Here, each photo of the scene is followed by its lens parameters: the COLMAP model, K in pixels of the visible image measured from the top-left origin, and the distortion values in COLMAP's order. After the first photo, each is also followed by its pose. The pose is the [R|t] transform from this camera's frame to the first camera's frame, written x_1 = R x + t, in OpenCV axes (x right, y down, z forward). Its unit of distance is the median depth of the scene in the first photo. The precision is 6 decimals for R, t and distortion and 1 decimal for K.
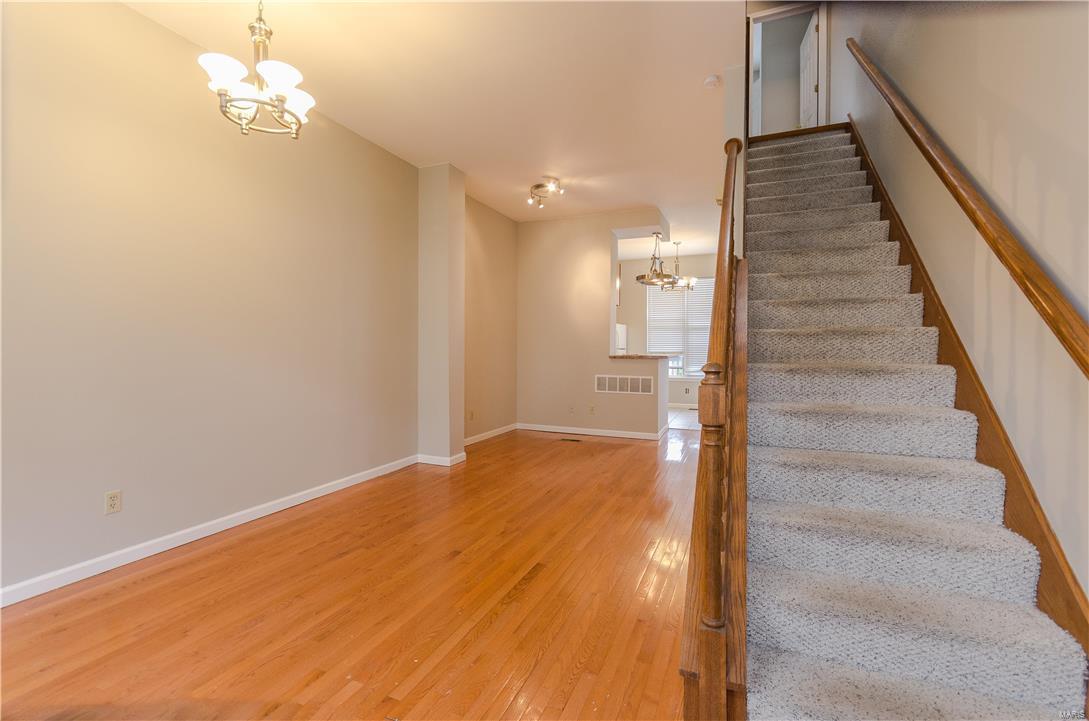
lens RADIAL K [[484.0, 0, 544.7], [0, 484.0, 346.2], [0, 0, 1]] dist [0.000607, -0.000156]
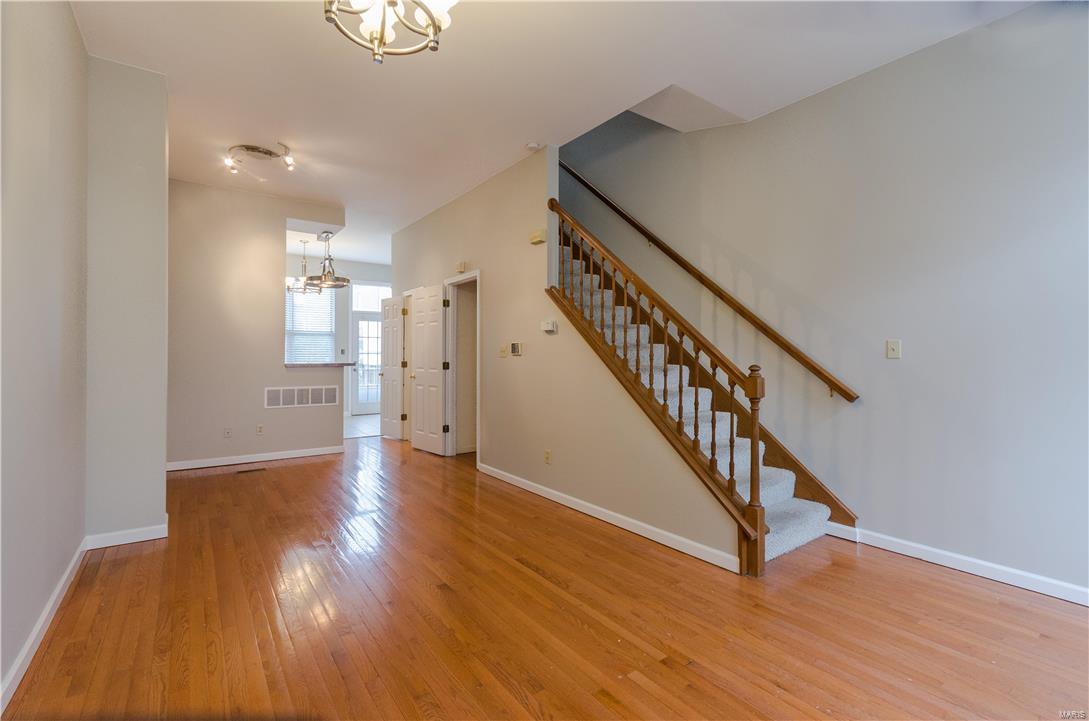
lens RADIAL K [[488.5, 0, 545.3], [0, 488.5, 351.7], [0, 0, 1]] dist [0.000345, 0.000098]
pose [[0.521233, 0.001534, 0.853413, -0.421143], [-0.002754, 0.999996, -0.000116, -0.004721], [-0.853410, -0.002290, 0.521235, 0.179847]]
